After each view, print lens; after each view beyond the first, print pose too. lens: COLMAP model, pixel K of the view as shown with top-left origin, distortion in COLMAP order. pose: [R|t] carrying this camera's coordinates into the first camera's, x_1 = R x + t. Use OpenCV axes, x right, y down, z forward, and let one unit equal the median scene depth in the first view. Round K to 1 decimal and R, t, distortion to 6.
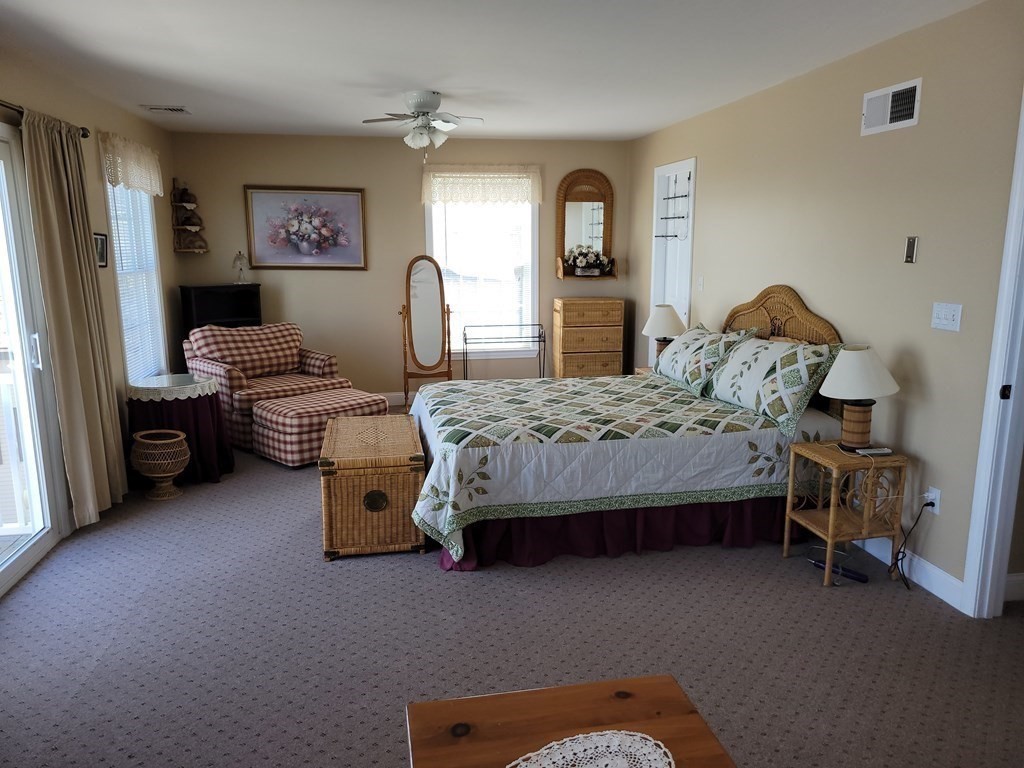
lens RADIAL K [[760.8, 0, 511.3], [0, 760.8, 386.4], [0, 0, 1]] dist [0.043599, -0.027825]
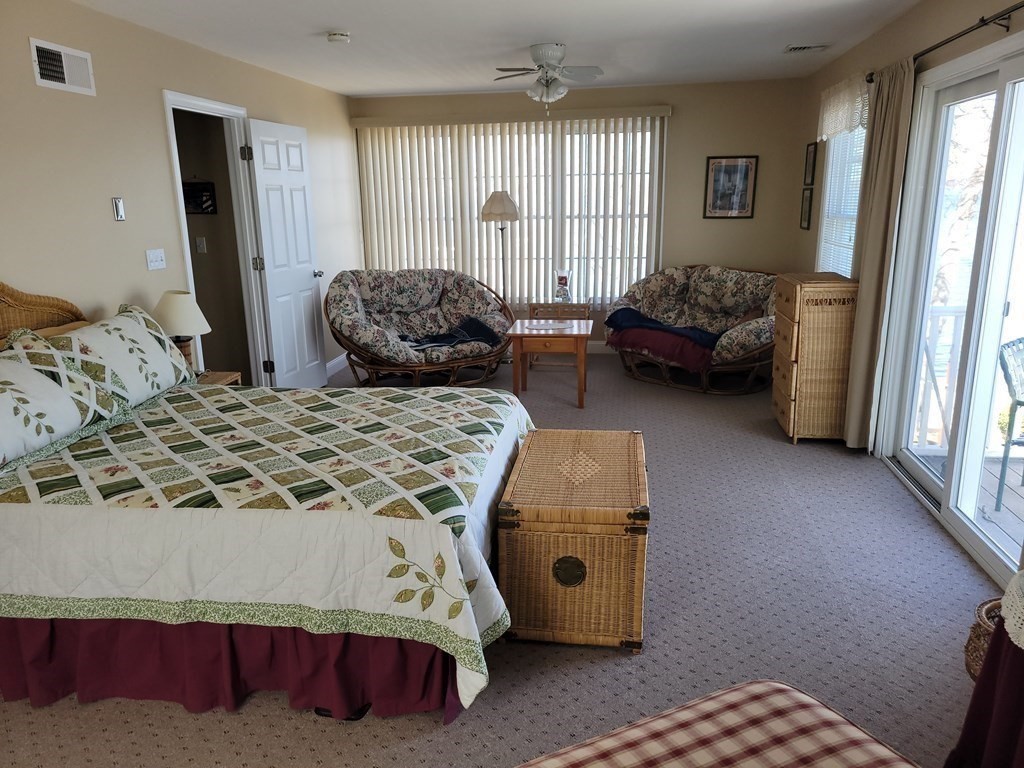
lens RADIAL K [[760.8, 0, 511.6], [0, 760.8, 385.0], [0, 0, 1]] dist [0.043599, -0.027825]
pose [[-0.950832, -0.050290, 0.305598, -0.384792], [0.086437, 0.904430, 0.417774, -0.349926], [-0.297402, 0.423648, -0.855614, 1.824503]]
